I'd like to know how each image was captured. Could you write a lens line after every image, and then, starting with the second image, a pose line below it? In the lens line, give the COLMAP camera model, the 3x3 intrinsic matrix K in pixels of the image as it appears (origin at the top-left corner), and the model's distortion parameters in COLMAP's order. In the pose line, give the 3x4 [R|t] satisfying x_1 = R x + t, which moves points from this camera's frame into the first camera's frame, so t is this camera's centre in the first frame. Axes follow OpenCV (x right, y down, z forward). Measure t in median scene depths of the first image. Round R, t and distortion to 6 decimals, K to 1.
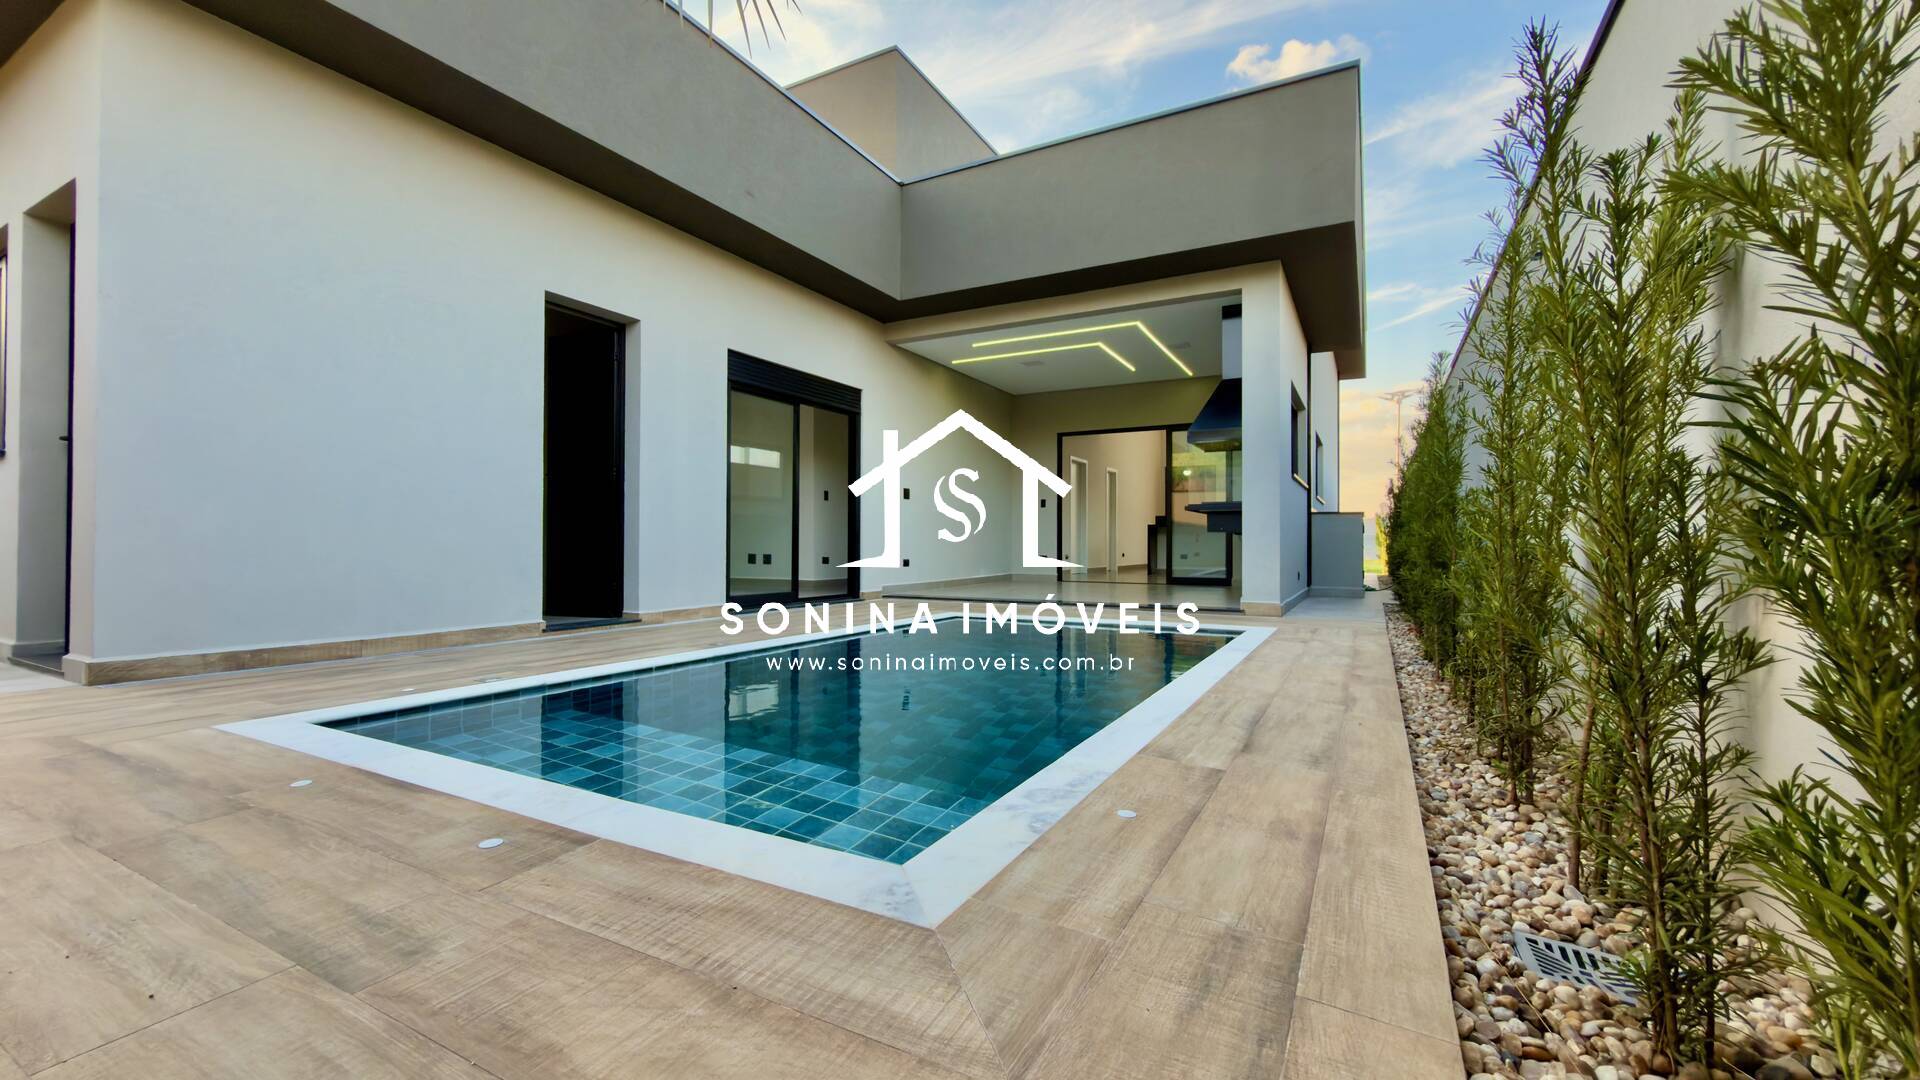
lens RADIAL K [[770.9, 0, 974.0], [0, 770.9, 534.9], [0, 0, 1]] dist [-0.002419, 0.001118]
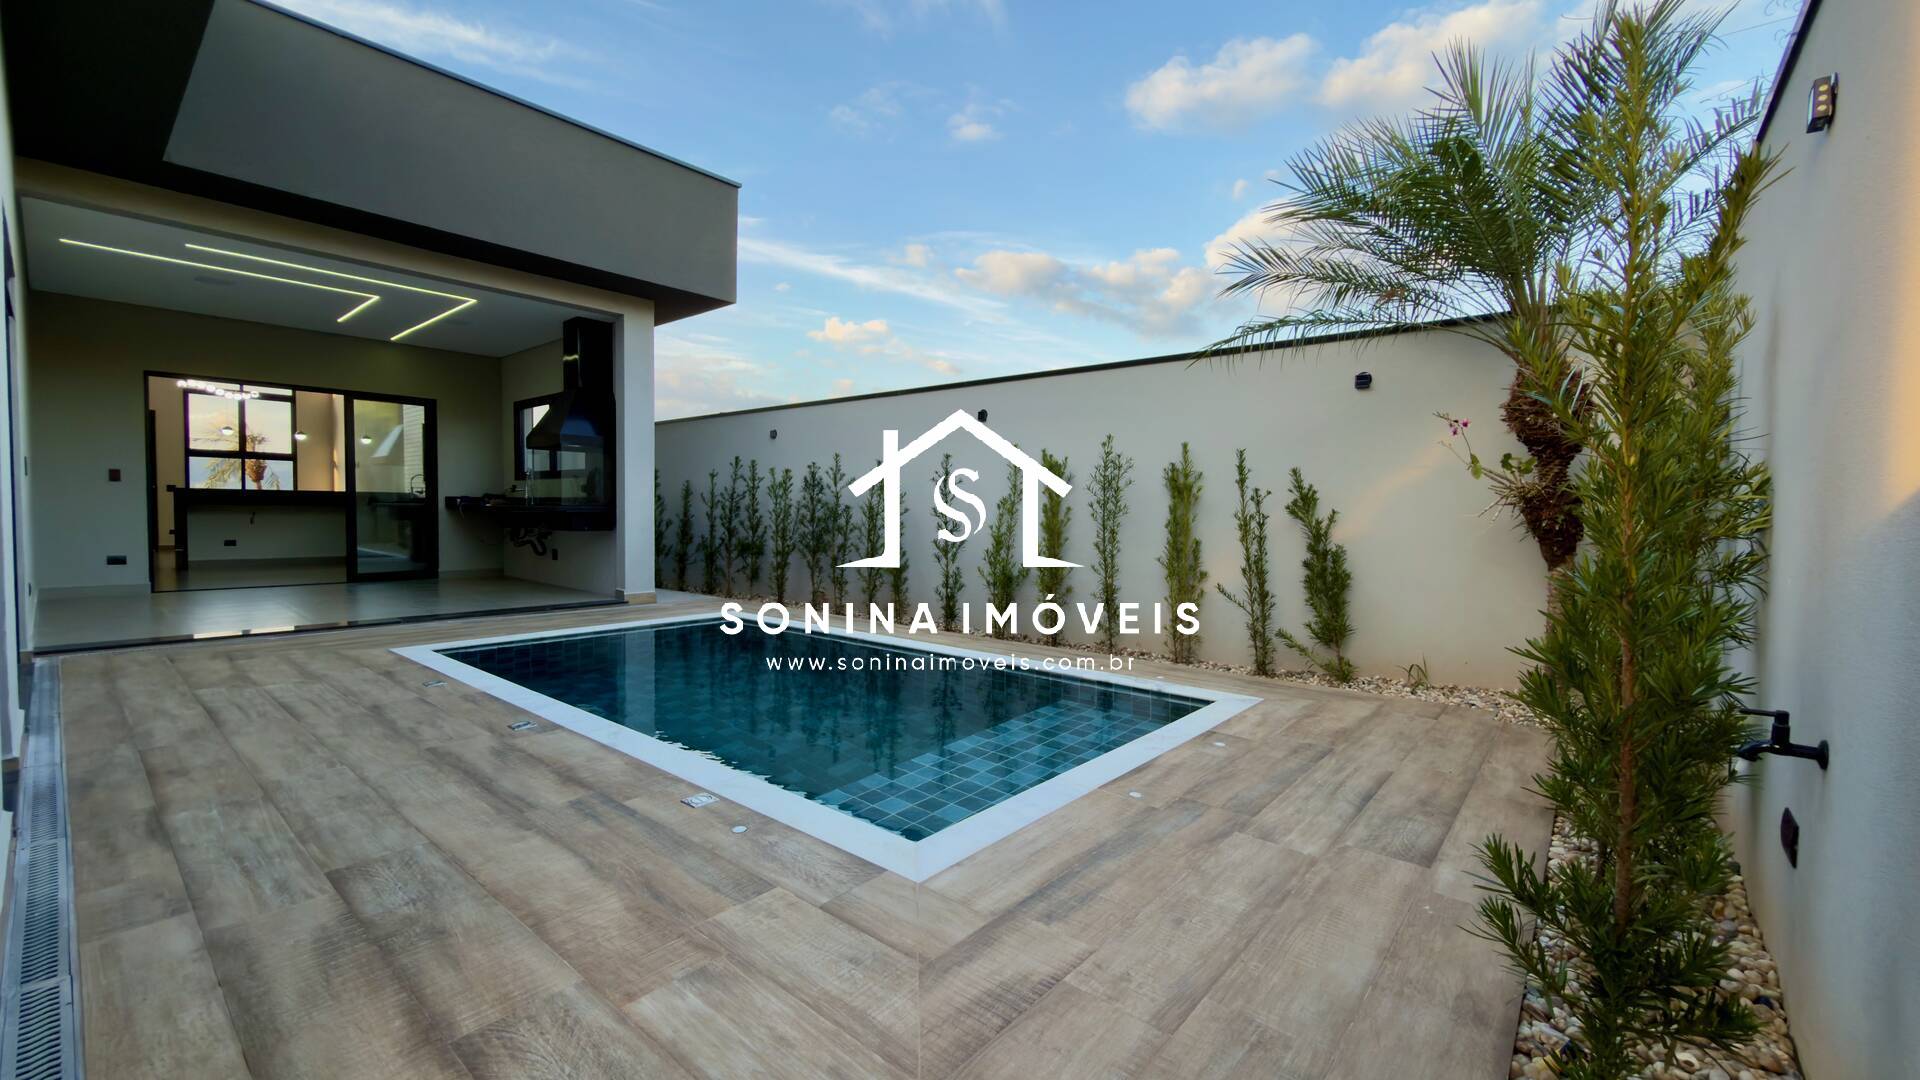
lens RADIAL K [[770.9, 0, 929.5], [0, 770.9, 522.1], [0, 0, 1]] dist [-0.002419, 0.001118]
pose [[0.228470, -0.021941, 0.973304, -0.761112], [-0.026539, 0.999234, 0.028755, -0.070358], [-0.973189, -0.032400, 0.227713, 0.343684]]
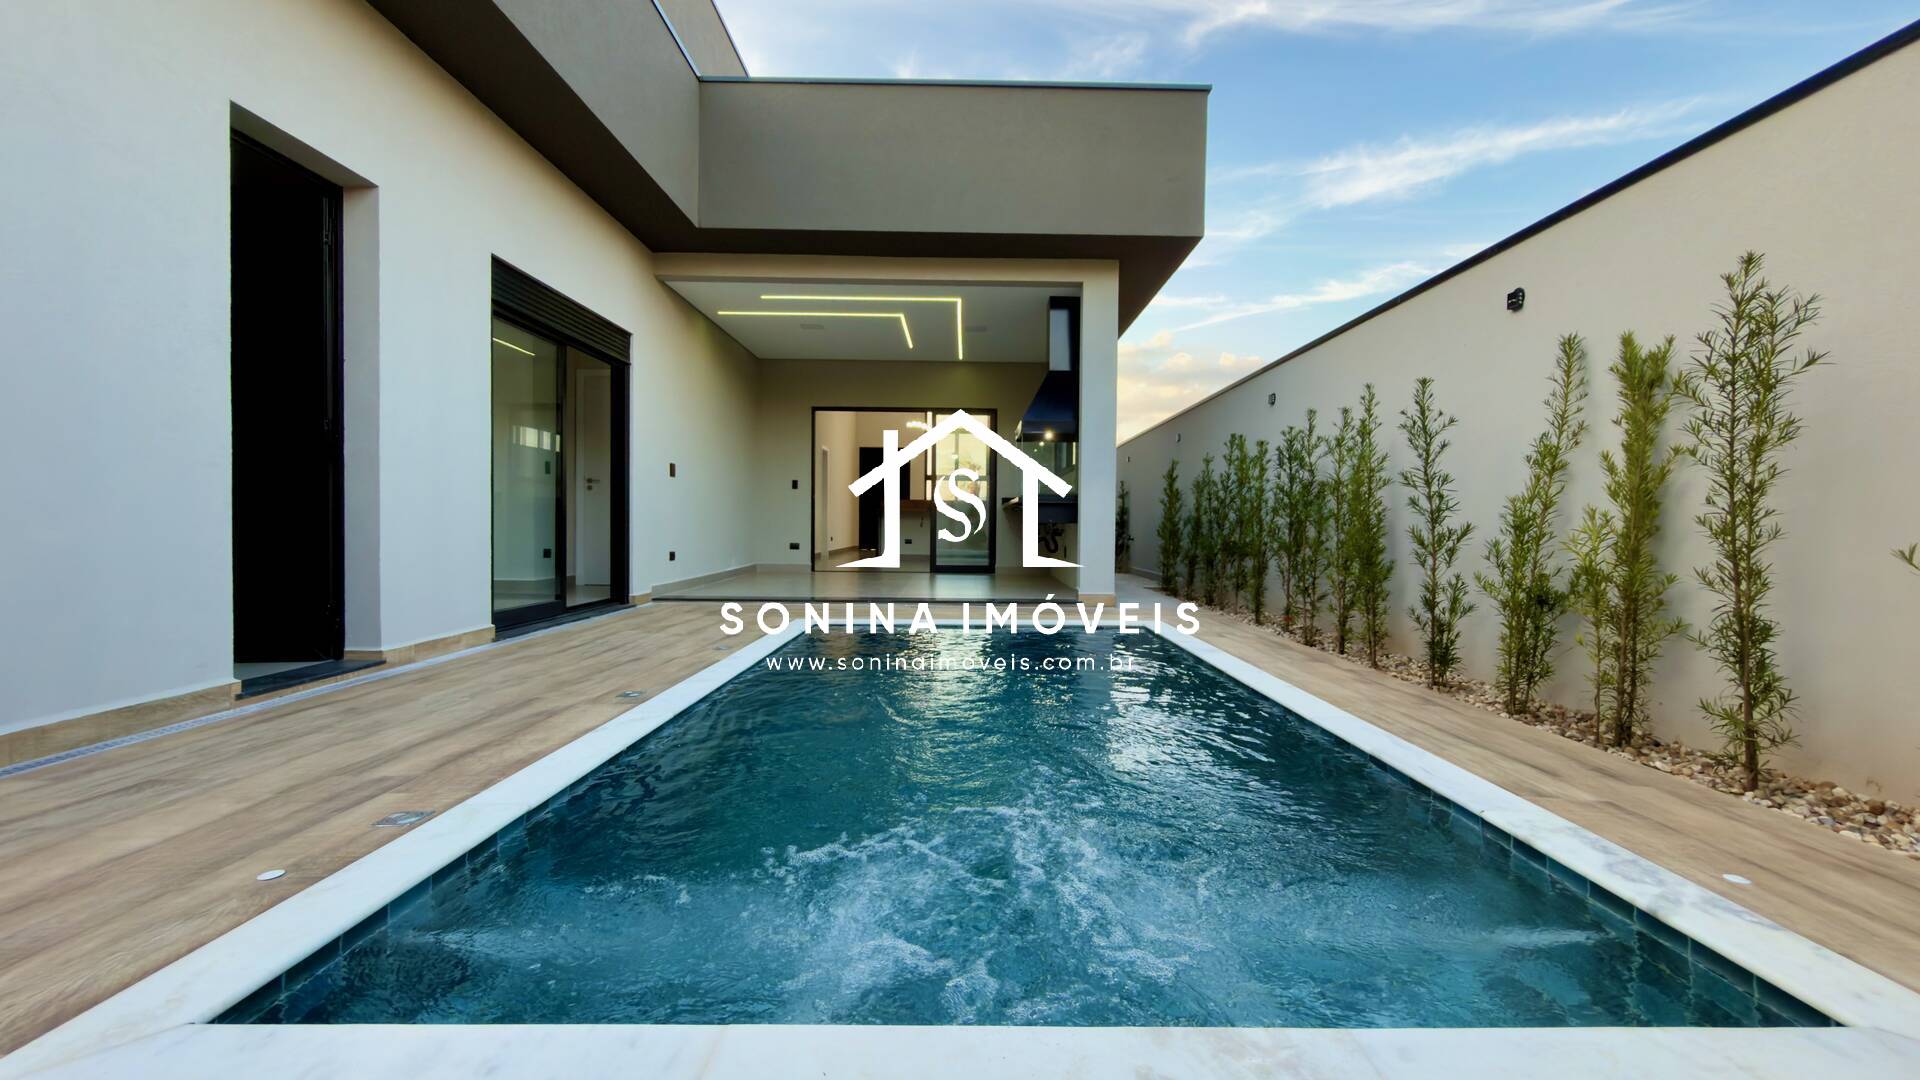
lens RADIAL K [[770.9, 0, 995.2], [0, 770.9, 540.4], [0, 0, 1]] dist [-0.002419, 0.001118]
pose [[0.873182, -0.005884, 0.487358, -0.284268], [-0.013755, 0.999231, 0.036709, -0.017955], [-0.487199, -0.038757, 0.872430, 0.180283]]
